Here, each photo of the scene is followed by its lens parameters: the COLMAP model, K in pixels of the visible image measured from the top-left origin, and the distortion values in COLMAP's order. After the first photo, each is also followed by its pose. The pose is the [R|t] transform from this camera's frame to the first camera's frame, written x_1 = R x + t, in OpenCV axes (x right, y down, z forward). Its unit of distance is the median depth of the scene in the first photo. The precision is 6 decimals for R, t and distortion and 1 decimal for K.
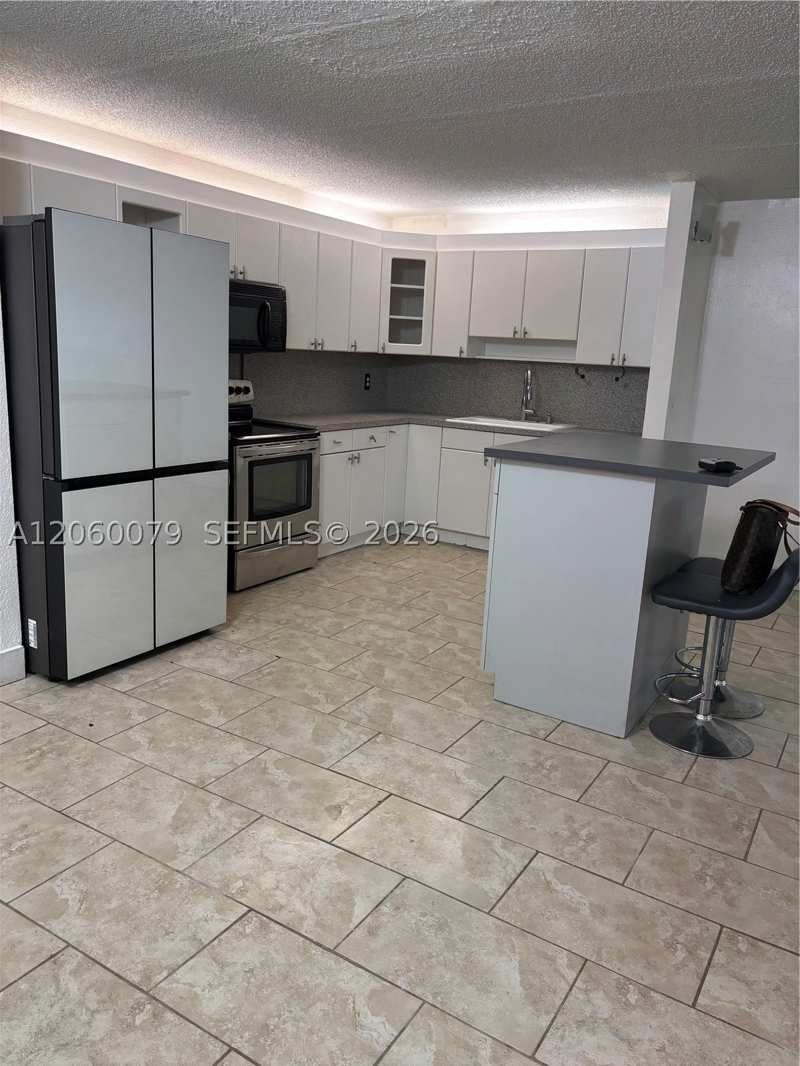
lens RADIAL K [[805.1, 0, 403.5], [0, 805.1, 517.5], [0, 0, 1]] dist [0.106484, -0.204509]
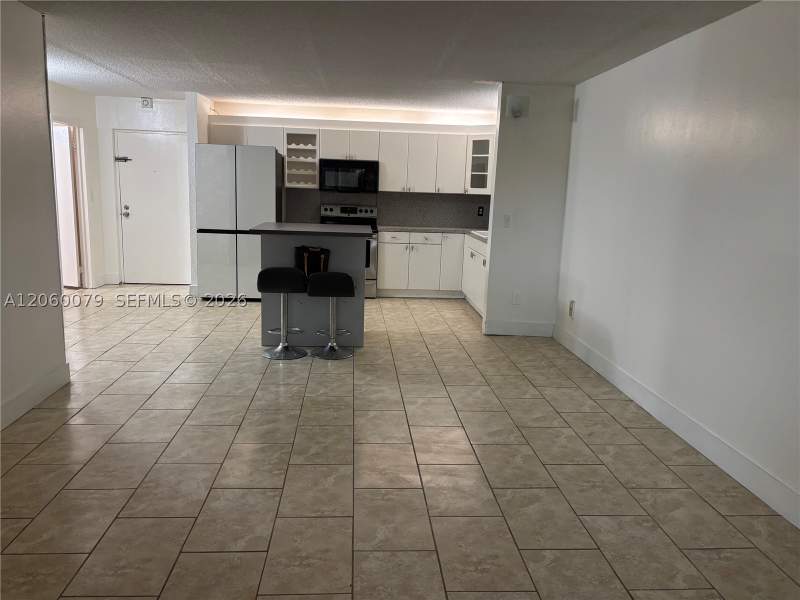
lens RADIAL K [[604.2, 0, 400.0], [0, 604.2, 300.0], [0, 0, 1]] dist [0.106484, -0.204509]
pose [[0.570730, 0.128001, -0.811100, 1.059892], [-0.172911, 0.984362, 0.033675, 0.004986], [0.802726, 0.121029, 0.583938, 0.150576]]
